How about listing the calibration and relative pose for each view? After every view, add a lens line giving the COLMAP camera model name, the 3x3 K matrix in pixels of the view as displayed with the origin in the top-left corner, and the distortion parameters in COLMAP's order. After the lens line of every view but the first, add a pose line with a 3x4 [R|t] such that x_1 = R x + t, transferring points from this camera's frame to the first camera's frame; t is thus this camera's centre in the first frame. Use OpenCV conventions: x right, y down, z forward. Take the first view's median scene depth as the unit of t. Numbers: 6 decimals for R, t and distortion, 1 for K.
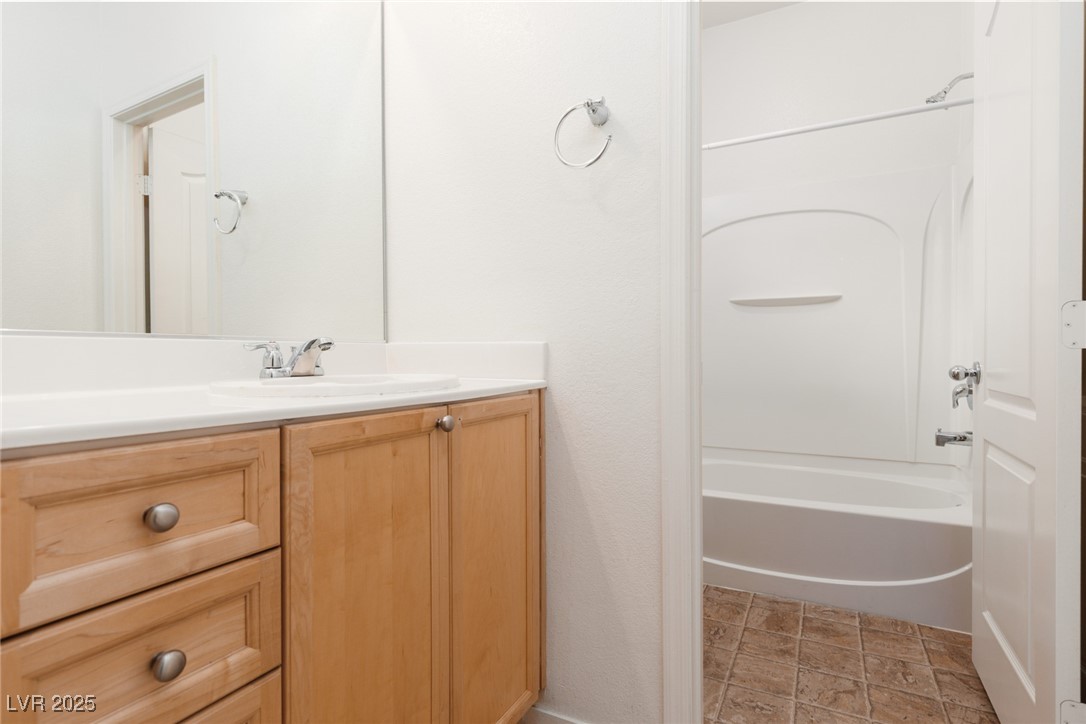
lens RADIAL K [[534.4, 0, 543.0], [0, 534.4, 362.0], [0, 0, 1]] dist [0.002418, 0.000814]
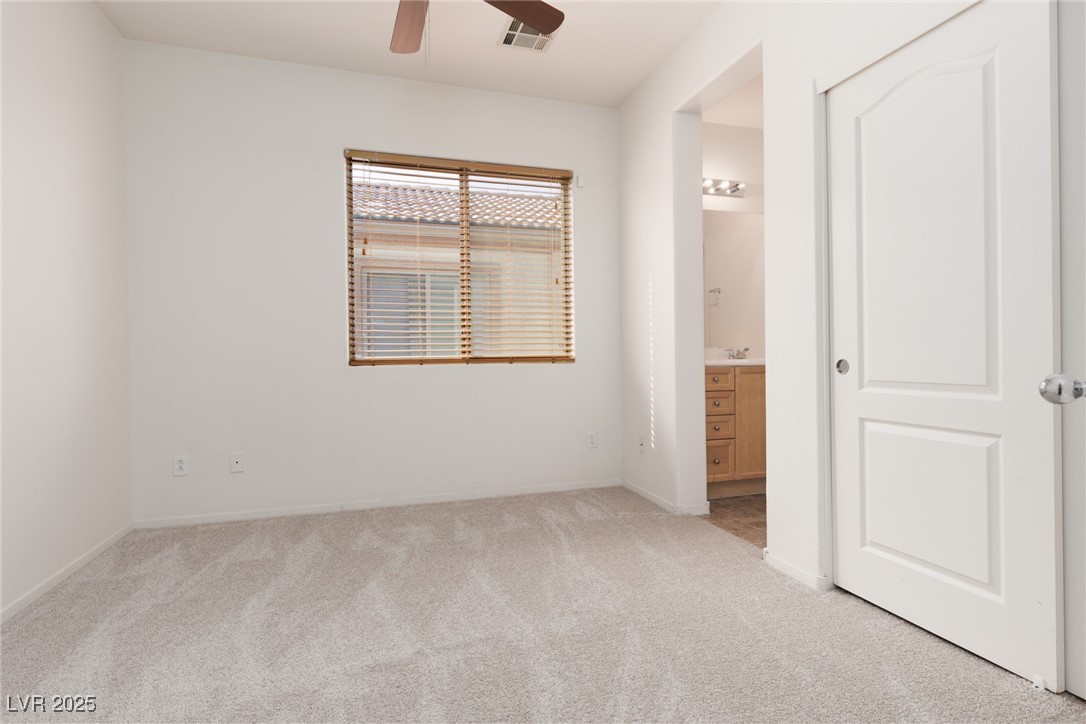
lens RADIAL K [[534.4, 0, 543.0], [0, 534.4, 362.0], [0, 0, 1]] dist [0.002418, 0.000814]
pose [[0.702224, -0.001101, -0.711955, 0.584869], [0.004426, 0.999986, 0.002819, 0.017979], [0.711942, -0.005131, 0.702219, -1.219999]]
